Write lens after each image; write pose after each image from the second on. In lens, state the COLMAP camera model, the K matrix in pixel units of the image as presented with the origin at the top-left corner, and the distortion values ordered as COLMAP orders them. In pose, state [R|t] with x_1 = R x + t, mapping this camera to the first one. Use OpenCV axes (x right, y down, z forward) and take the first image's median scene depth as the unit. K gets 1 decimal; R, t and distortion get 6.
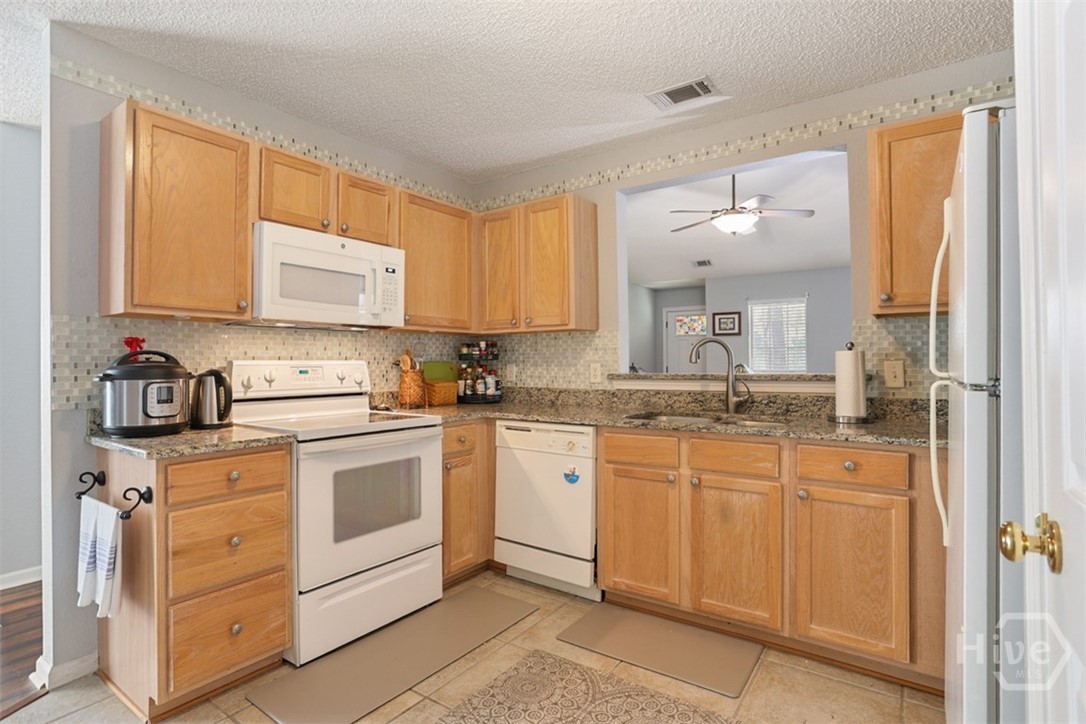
lens RADIAL K [[530.4, 0, 543.0], [0, 530.4, 362.0], [0, 0, 1]] dist [-0.066390, 0.035632]
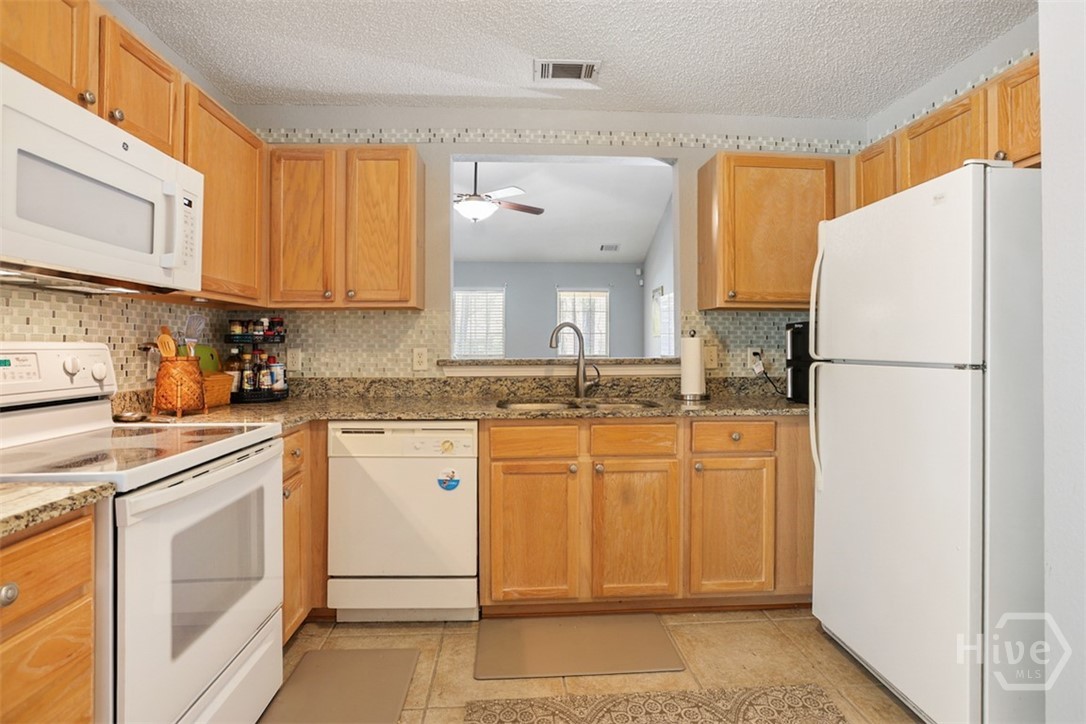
lens RADIAL K [[529.4, 0, 542.0], [0, 529.4, 346.9], [0, 0, 1]] dist [-0.060232, 0.026045]
pose [[0.786457, 0.003448, 0.617636, -0.350980], [-0.004081, 0.999992, -0.000386, 0.000572], [-0.617632, -0.002217, 0.786464, 0.251333]]
